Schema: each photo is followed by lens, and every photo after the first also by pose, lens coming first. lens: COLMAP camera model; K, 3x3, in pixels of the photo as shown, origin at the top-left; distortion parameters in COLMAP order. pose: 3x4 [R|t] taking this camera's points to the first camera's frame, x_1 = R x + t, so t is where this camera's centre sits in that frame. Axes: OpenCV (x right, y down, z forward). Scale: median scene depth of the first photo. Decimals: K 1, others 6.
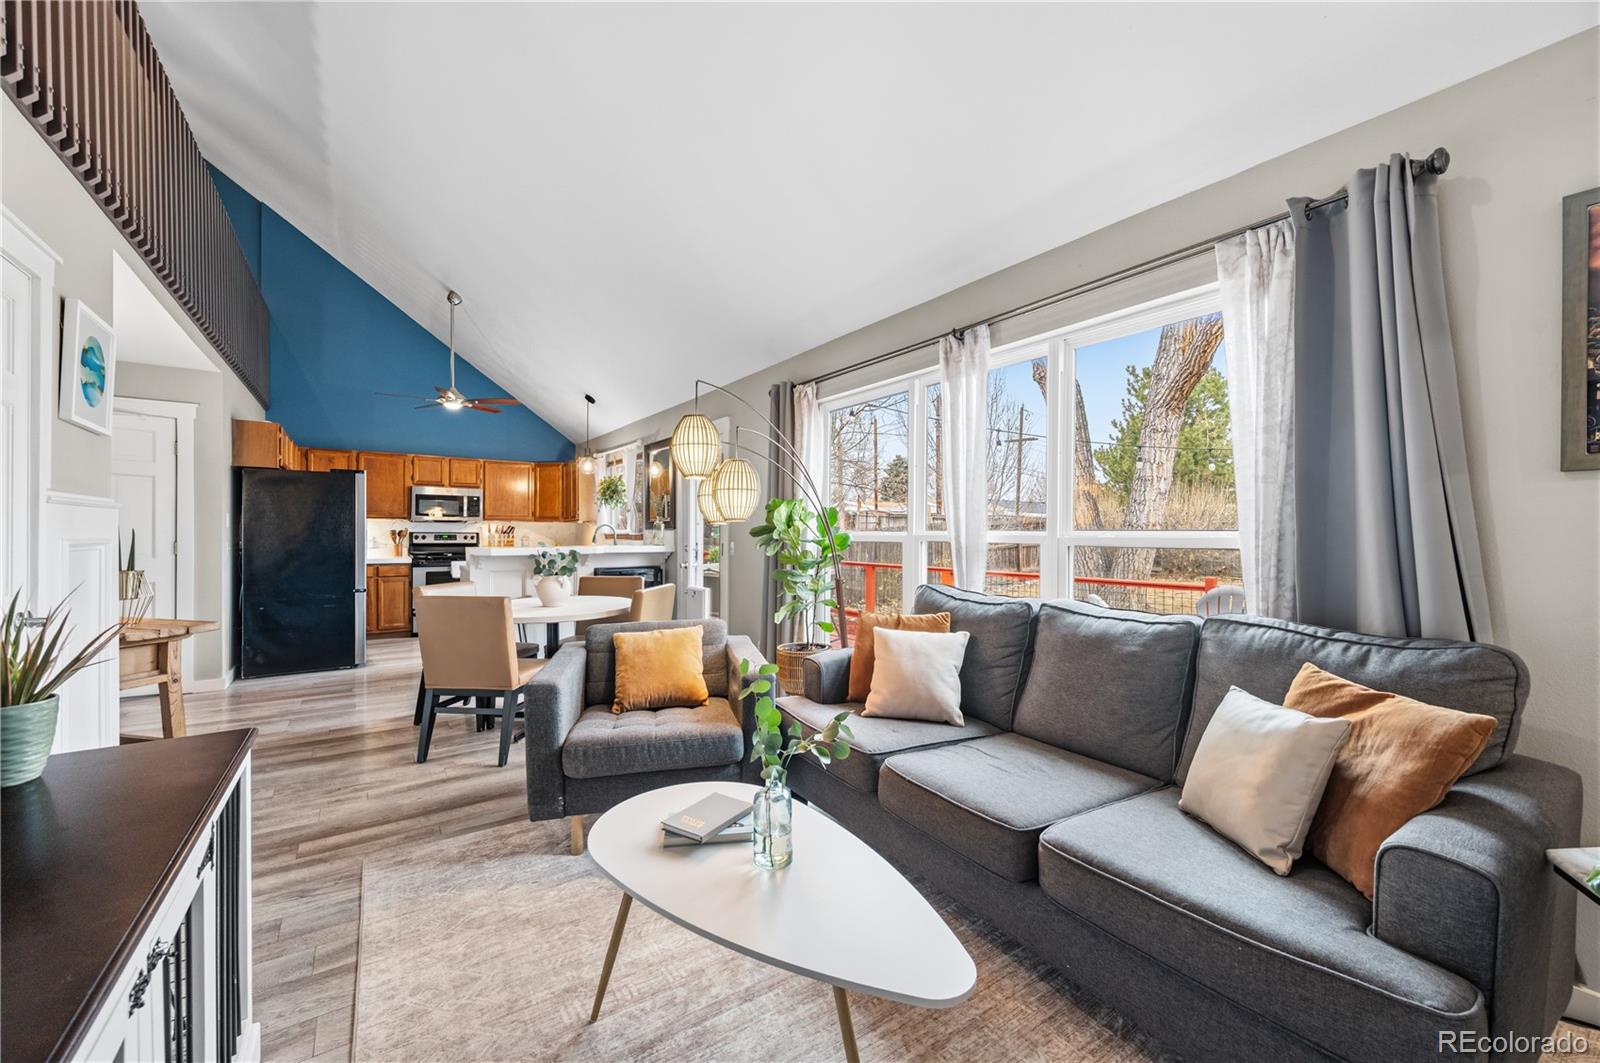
lens RADIAL K [[626.7, 0, 800.8], [0, 626.7, 535.9], [0, 0, 1]] dist [-0.001440, -0.000521]
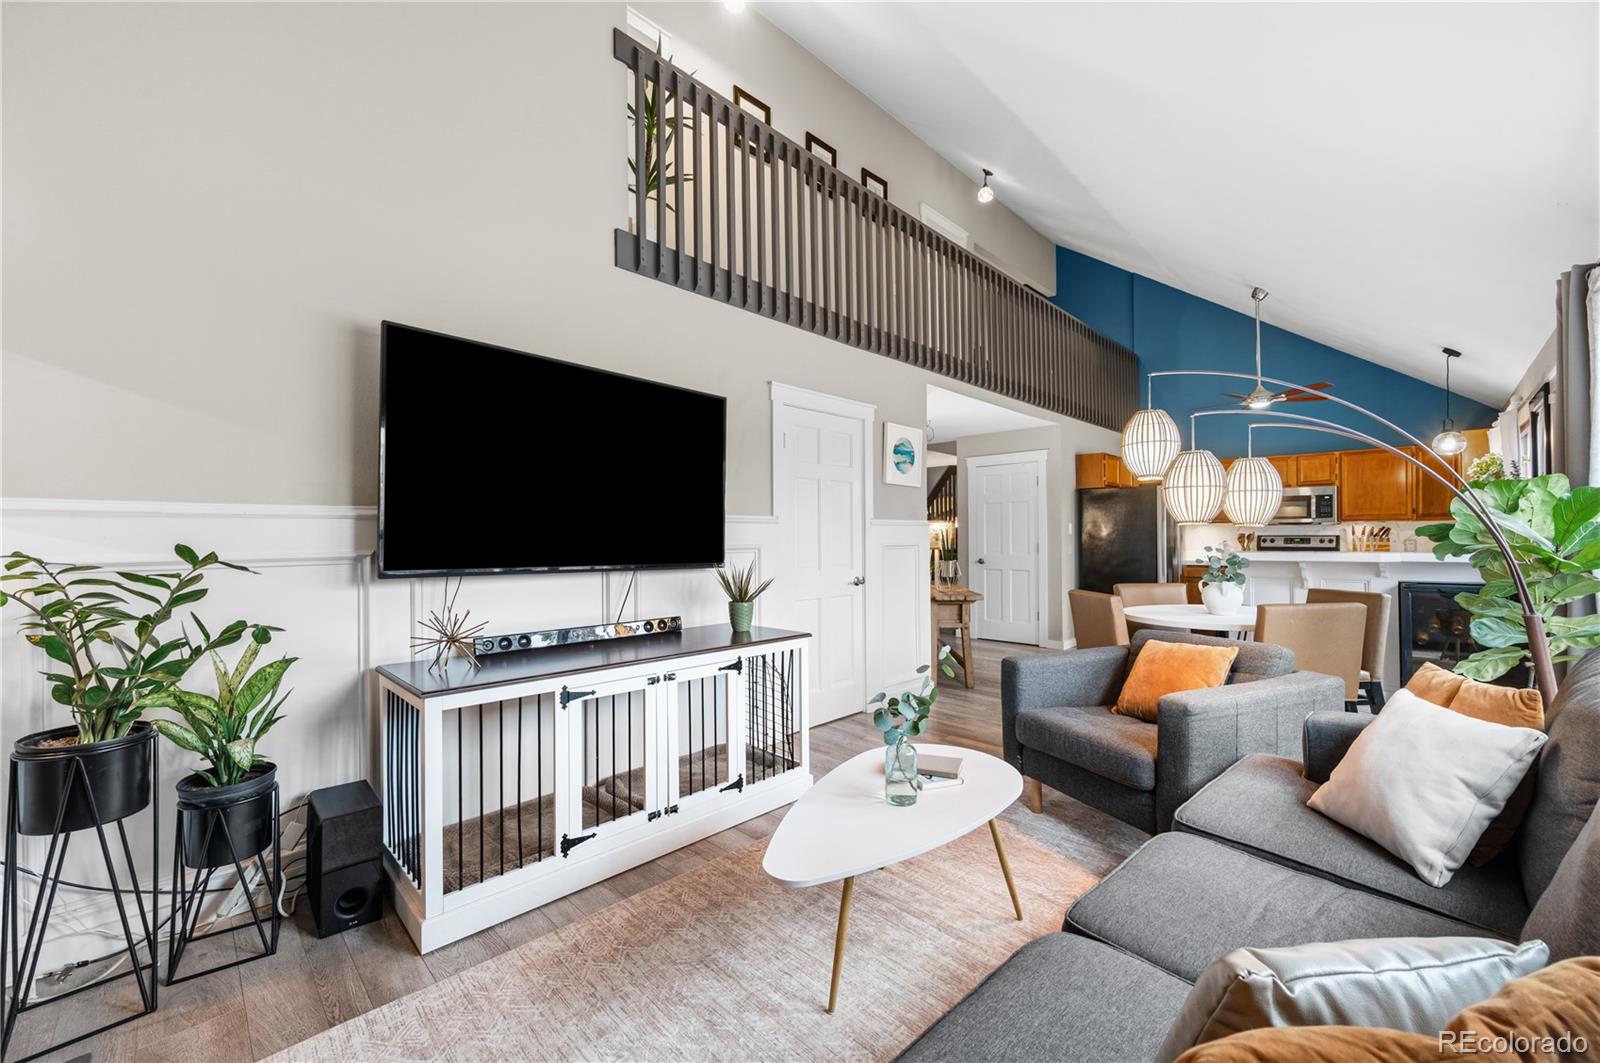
lens RADIAL K [[627.4, 0, 805.4], [0, 627.4, 533.9], [0, 0, 1]] dist [-0.001643, -0.000229]
pose [[0.181102, -0.010885, -0.983404, 0.238804], [0.003691, 0.999939, -0.010388, -0.001080], [0.983457, -0.001748, 0.181131, 0.119748]]
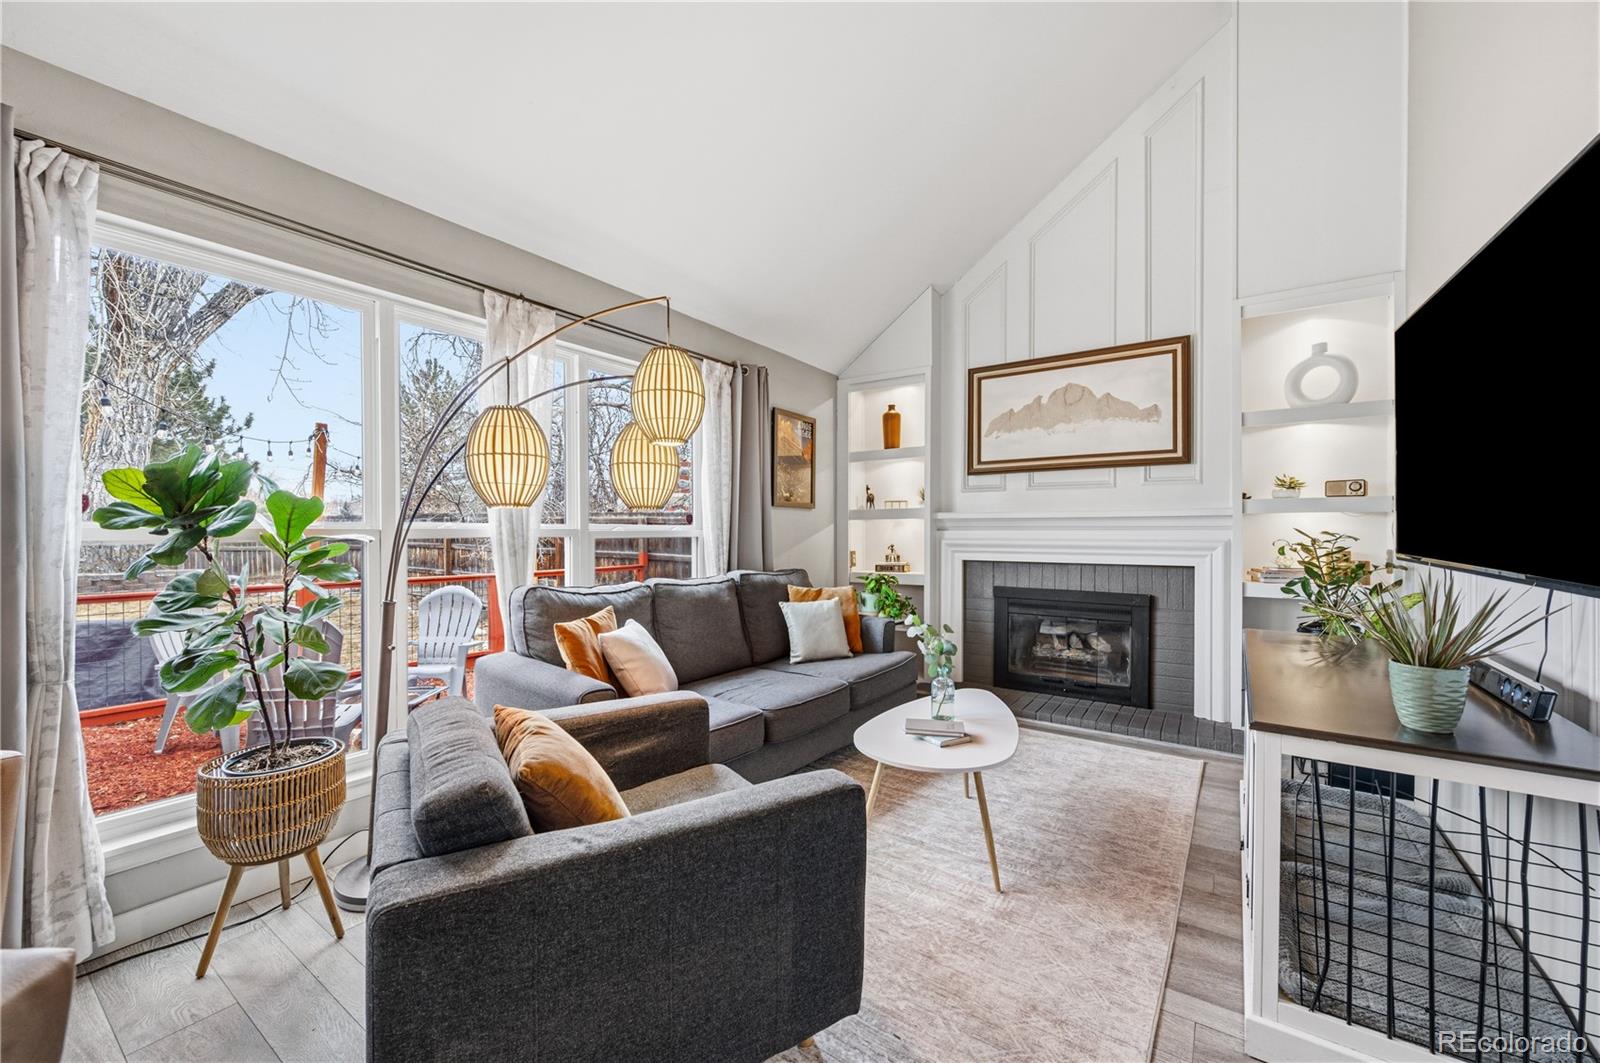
lens RADIAL K [[633.7, 0, 799.4], [0, 633.7, 531.8], [0, 0, 1]] dist [-0.000256, 0.000156]
pose [[-0.354453, -0.002420, 0.935071, -0.317062], [-0.000215, 0.999997, 0.002506, -0.000179], [-0.935074, 0.000687, -0.354452, 0.410777]]
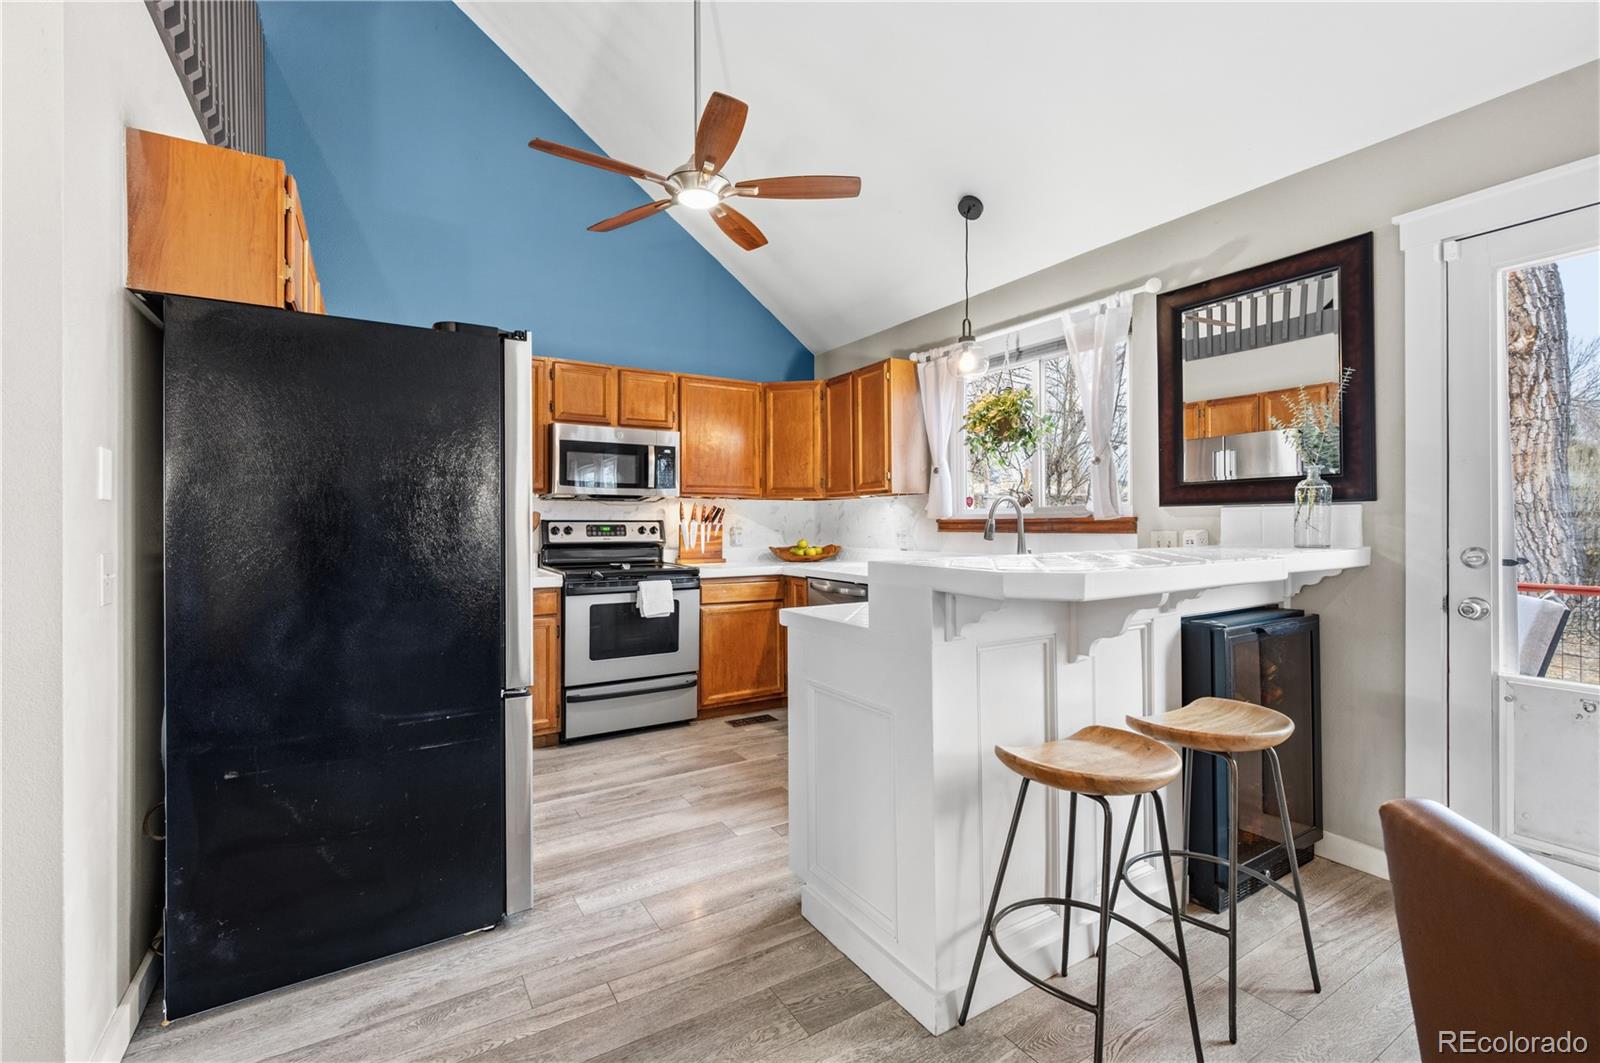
lens RADIAL K [[695.8, 0, 797.1], [0, 695.8, 519.2], [0, 0, 1]] dist [-0.000754, -0.000065]
pose [[0.997905, -0.009390, -0.064014, -0.415537], [0.008807, 0.999917, -0.009379, -0.000036], [0.064097, 0.008796, 0.997905, 0.500211]]
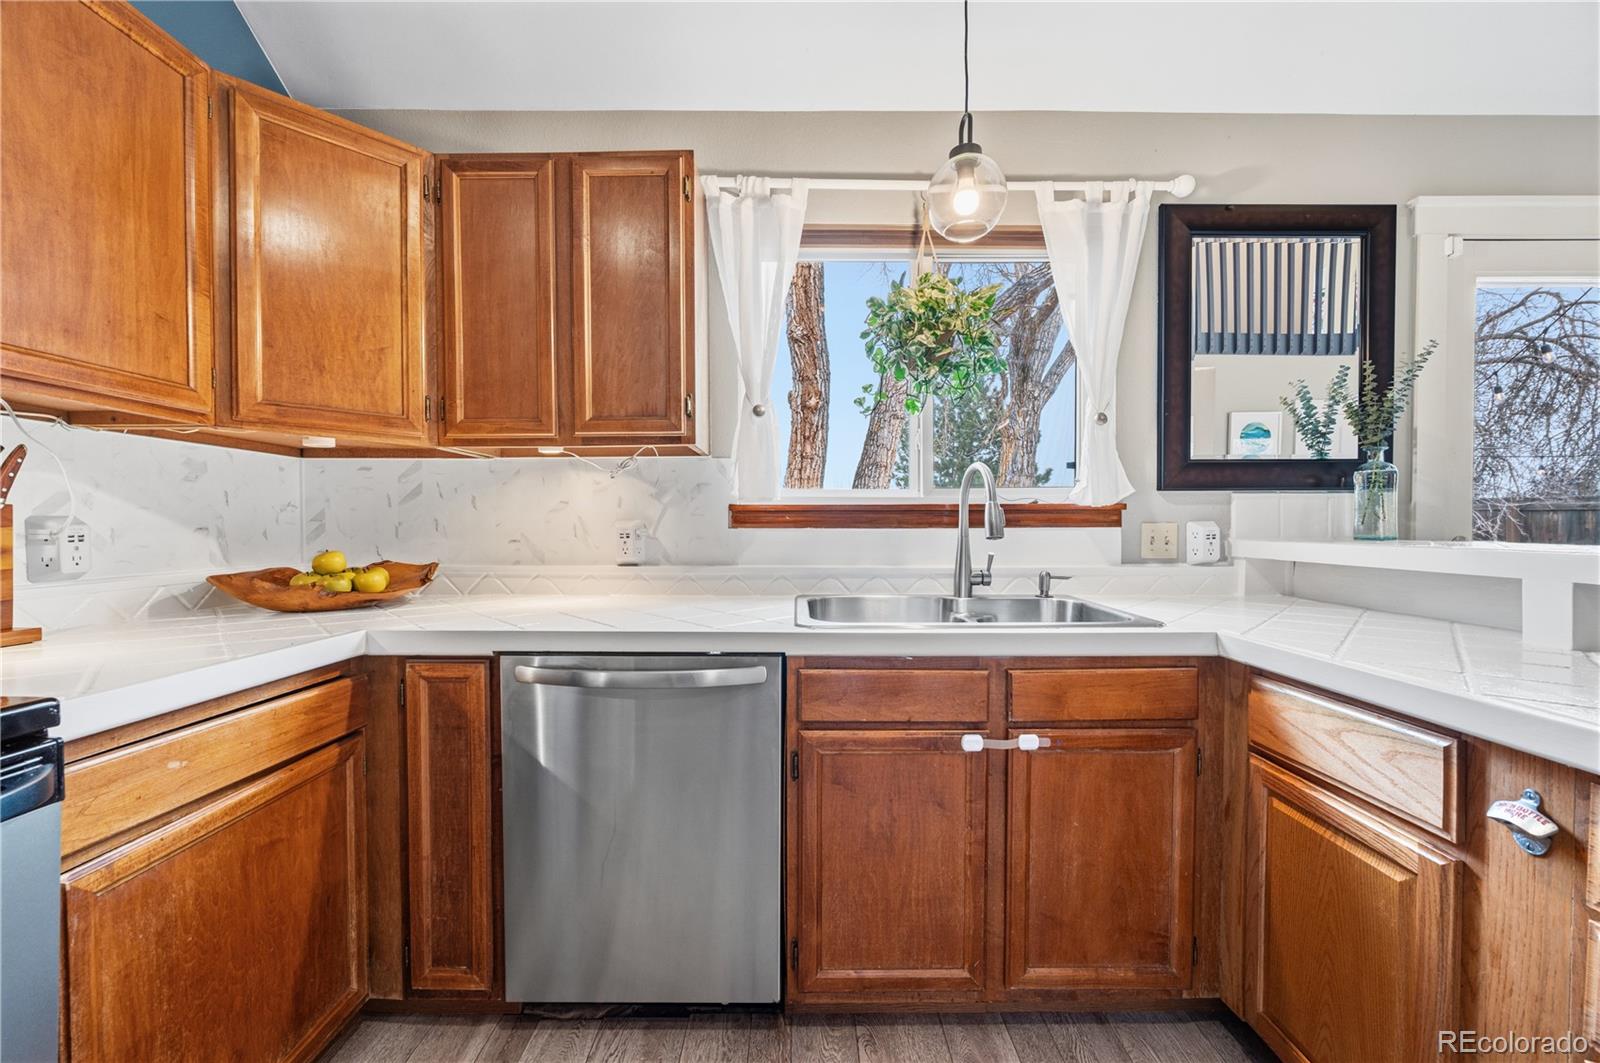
lens RADIAL K [[626.7, 0, 800.8], [0, 626.7, 535.9], [0, 0, 1]] dist [-0.001440, -0.000521]
pose [[0.568461, -0.017531, 0.822524, -0.545736], [0.006618, 0.999838, 0.016736, 0.004974], [-0.822684, -0.004071, 0.568485, 0.894704]]
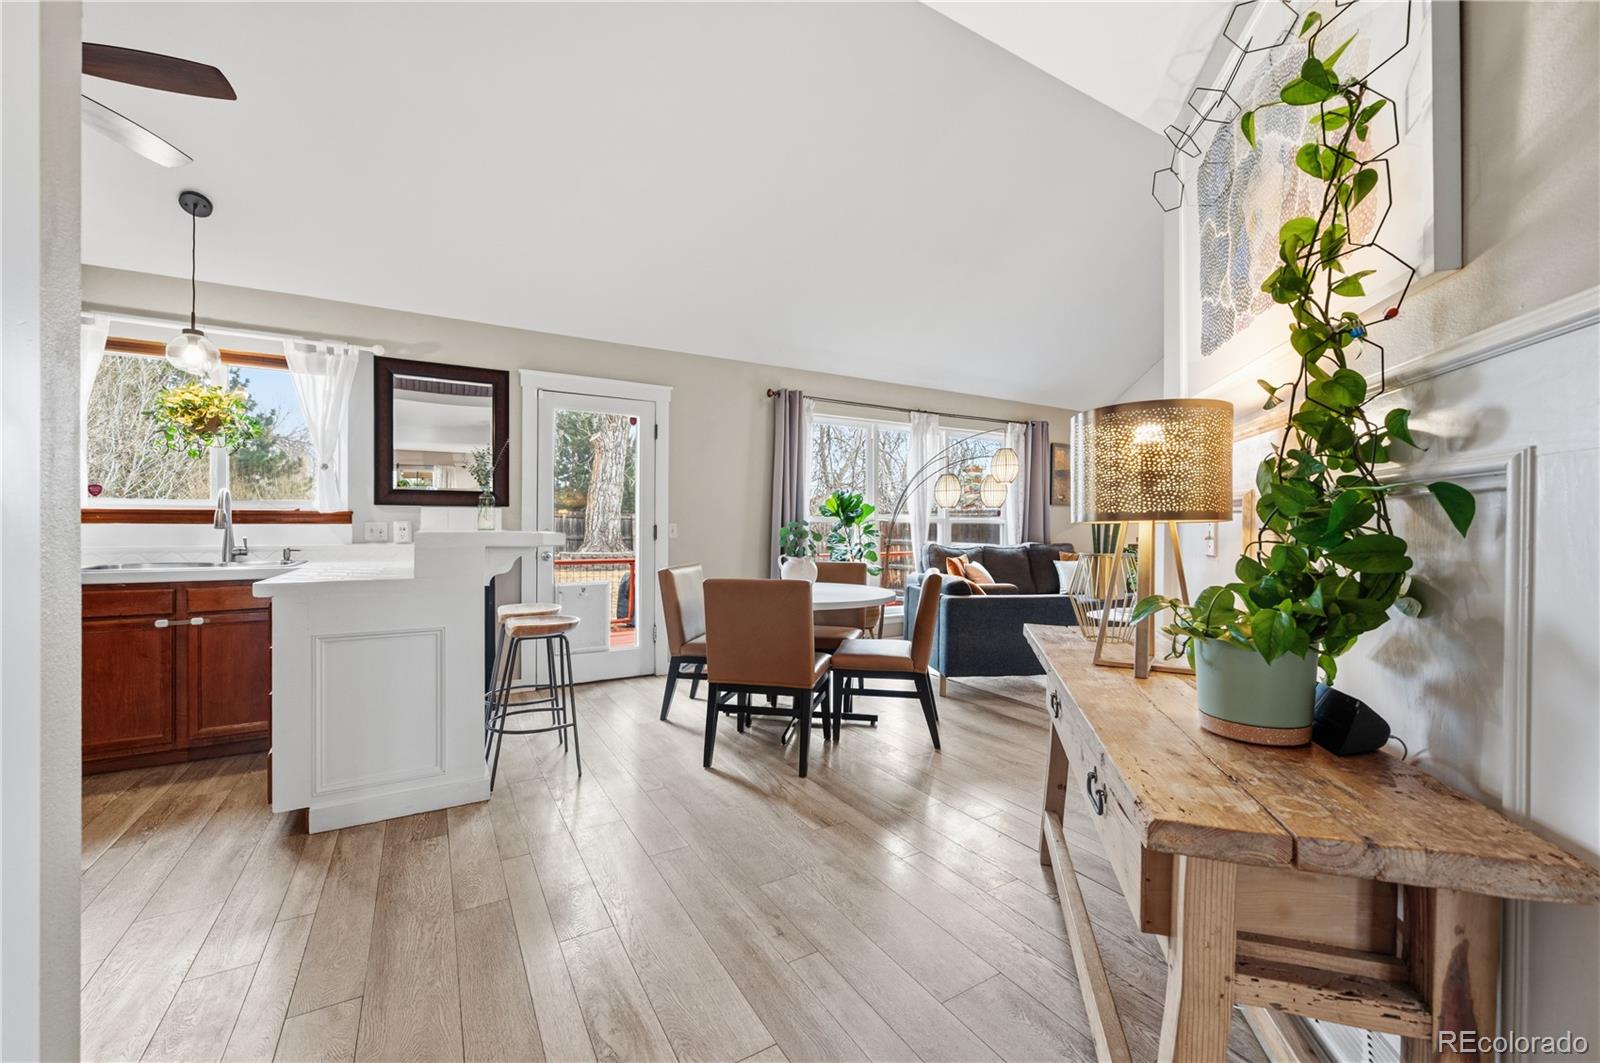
lens RADIAL K [[633.7, 0, 799.4], [0, 633.7, 531.8], [0, 0, 1]] dist [-0.000256, 0.000156]
pose [[0.080340, -0.005842, 0.996750, -0.730308], [0.002539, 0.999981, 0.005656, 0.011318], [-0.996764, 0.002077, 0.080353, 0.523796]]
